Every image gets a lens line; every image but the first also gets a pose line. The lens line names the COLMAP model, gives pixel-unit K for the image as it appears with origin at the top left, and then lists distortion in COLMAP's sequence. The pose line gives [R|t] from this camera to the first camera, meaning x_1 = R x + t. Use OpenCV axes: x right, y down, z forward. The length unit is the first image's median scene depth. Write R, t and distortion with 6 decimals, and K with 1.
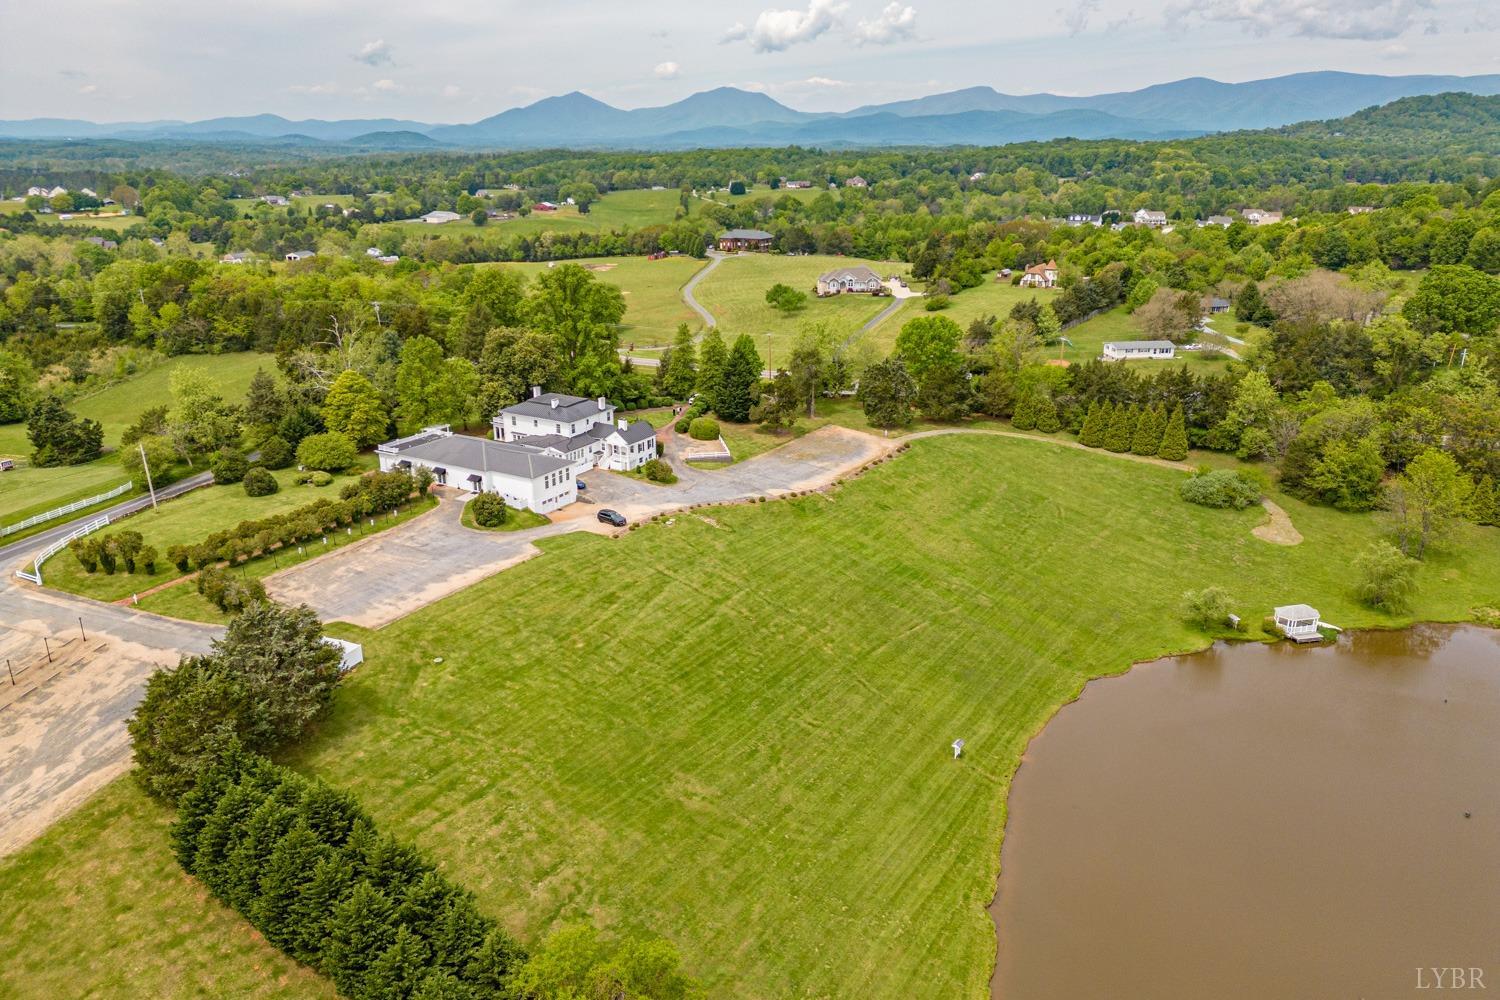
lens RADIAL K [[1041.4, 0, 750.0], [0, 1041.4, 500.0], [0, 0, 1]] dist [0.095802, -0.093794]
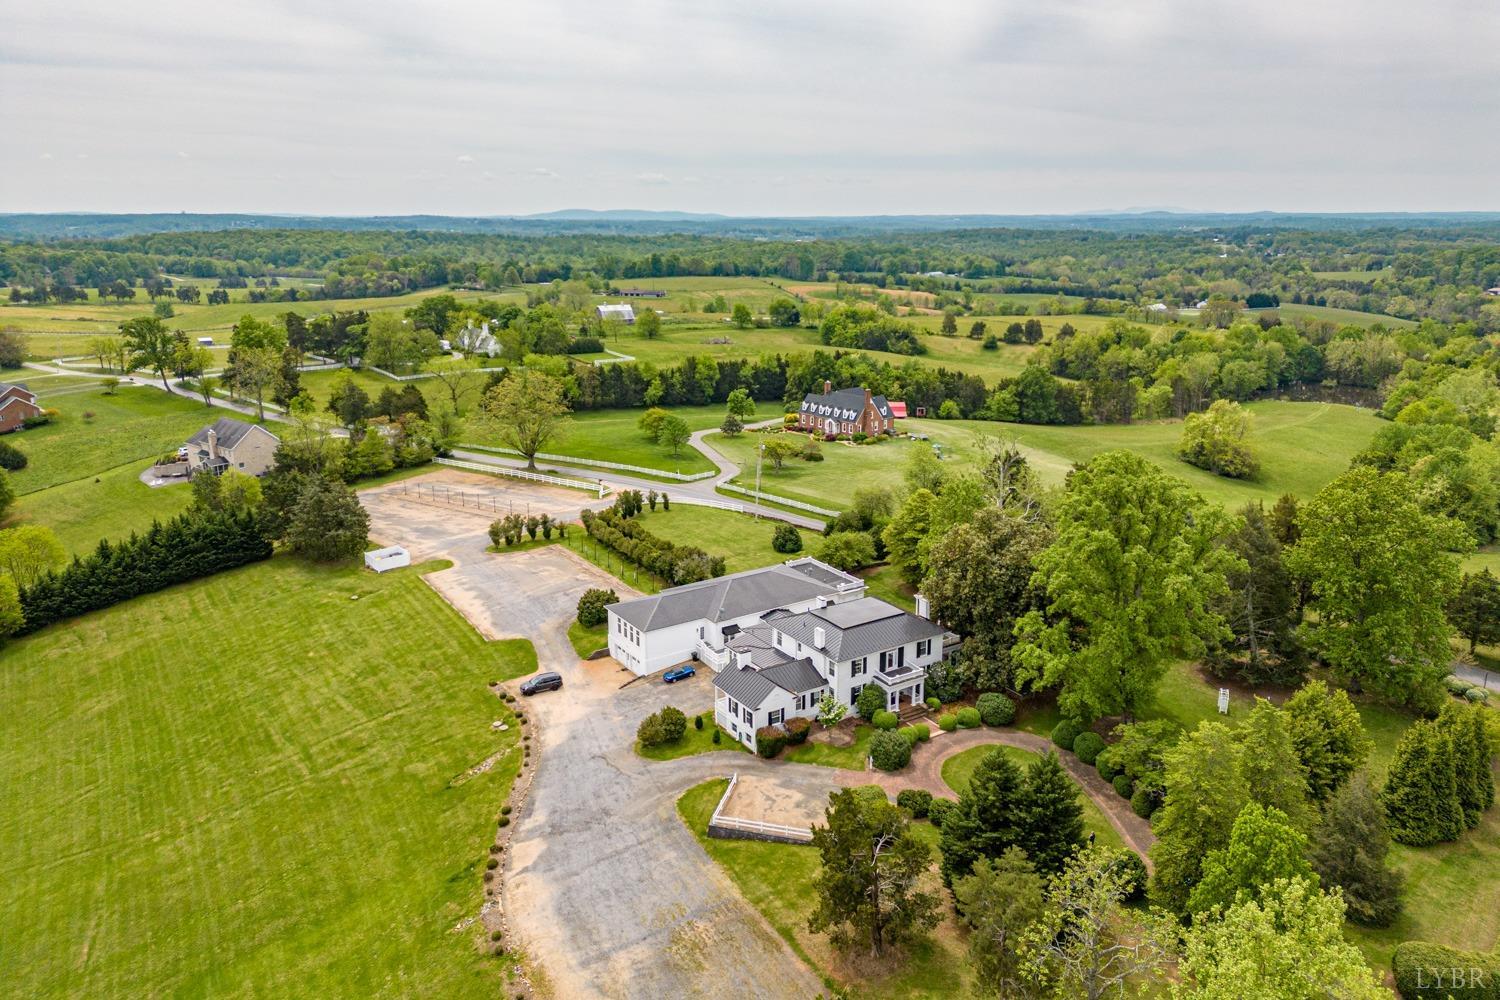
lens RADIAL K [[1041.4, 0, 750.0], [0, 1041.4, 500.0], [0, 0, 1]] dist [0.095802, -0.093794]
pose [[-0.437019, 0.239325, -0.867028, 0.394124], [-0.291679, 0.874150, 0.388309, -0.400141], [0.850845, 0.422593, -0.312214, 1.167800]]
